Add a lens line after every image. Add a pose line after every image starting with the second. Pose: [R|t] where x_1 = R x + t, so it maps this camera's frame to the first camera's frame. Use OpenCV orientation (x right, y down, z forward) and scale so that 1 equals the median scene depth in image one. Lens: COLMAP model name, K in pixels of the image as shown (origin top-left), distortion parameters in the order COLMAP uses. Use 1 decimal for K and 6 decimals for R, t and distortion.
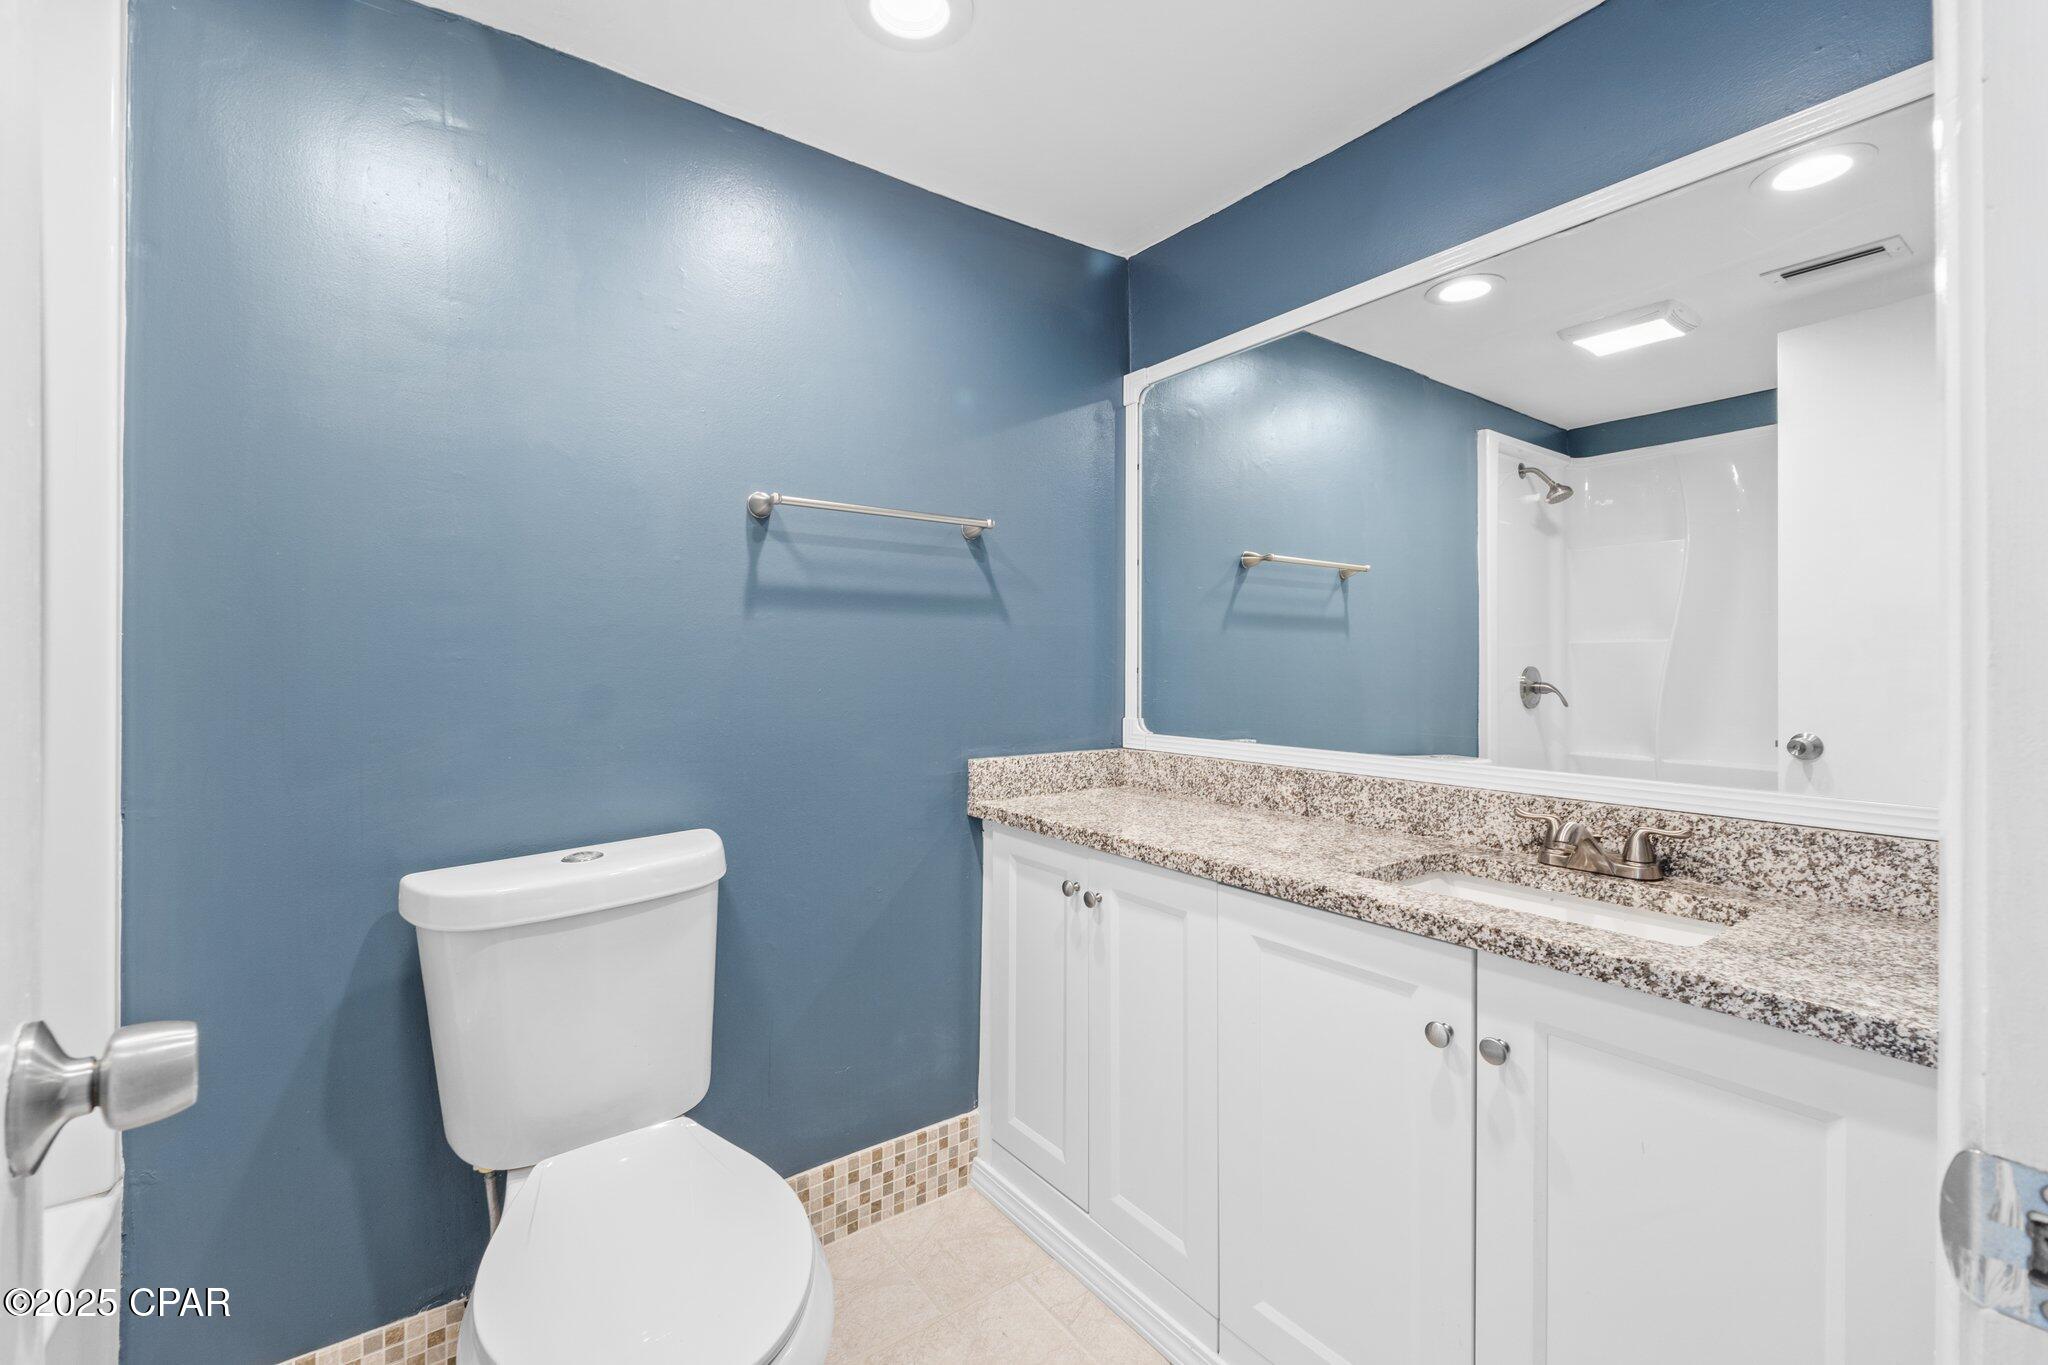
lens RADIAL K [[863.4, 0, 1008.6], [0, 863.4, 670.2], [0, 0, 1]] dist [-0.009312, 0.000311]
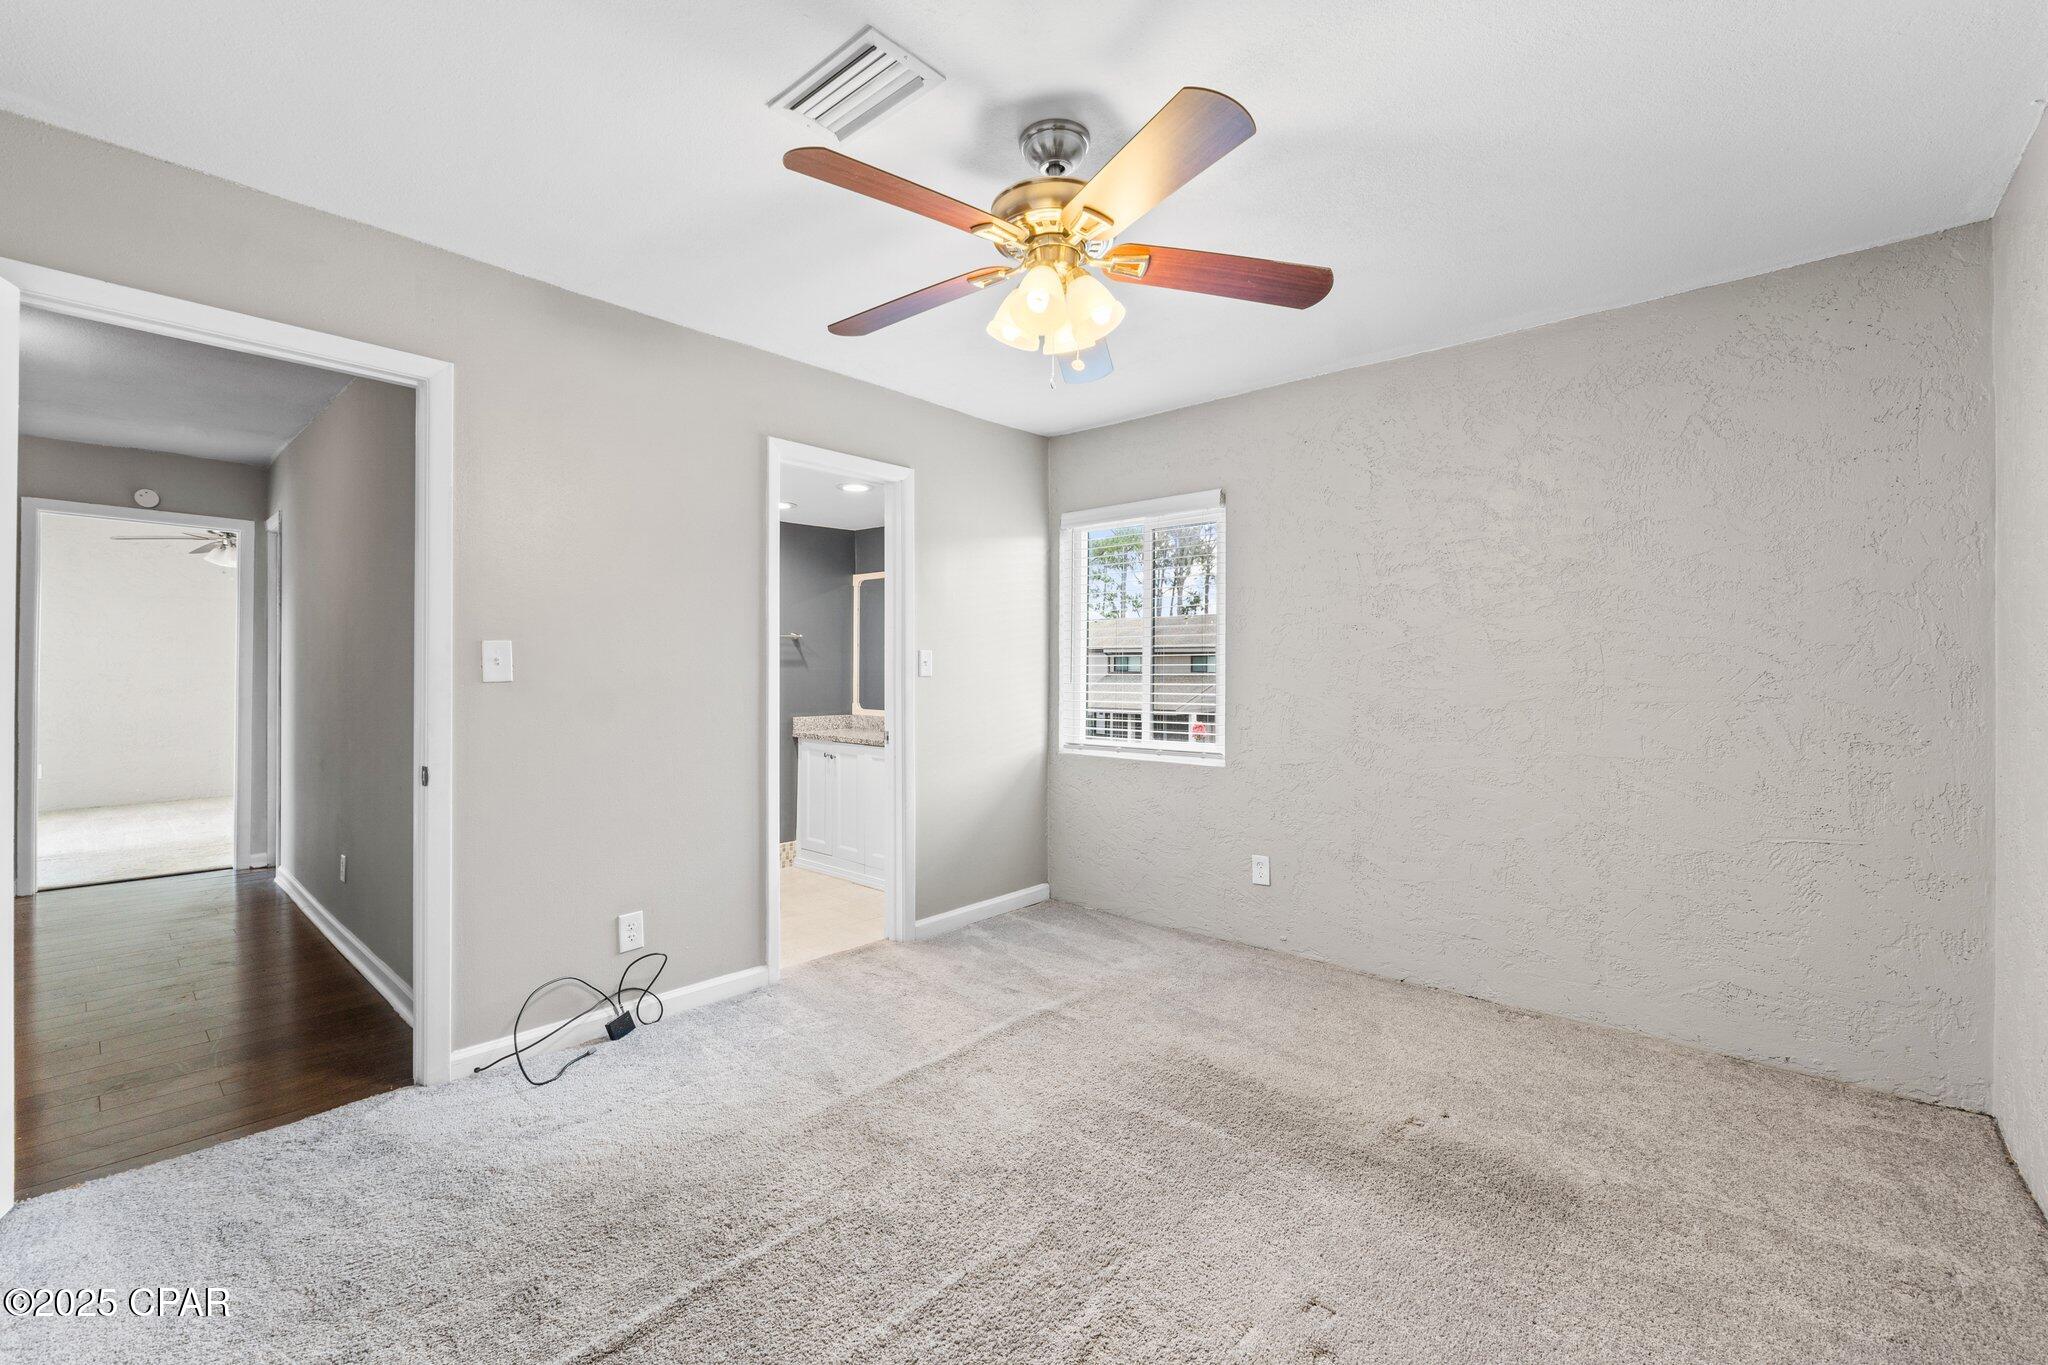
lens RADIAL K [[863.4, 0, 1008.6], [0, 863.4, 670.2], [0, 0, 1]] dist [-0.009312, 0.000311]
pose [[0.976813, 0.003642, 0.214062, 0.037964], [-0.003865, 0.999992, 0.000625, -0.057183], [-0.214058, -0.001438, 0.976820, -1.932042]]
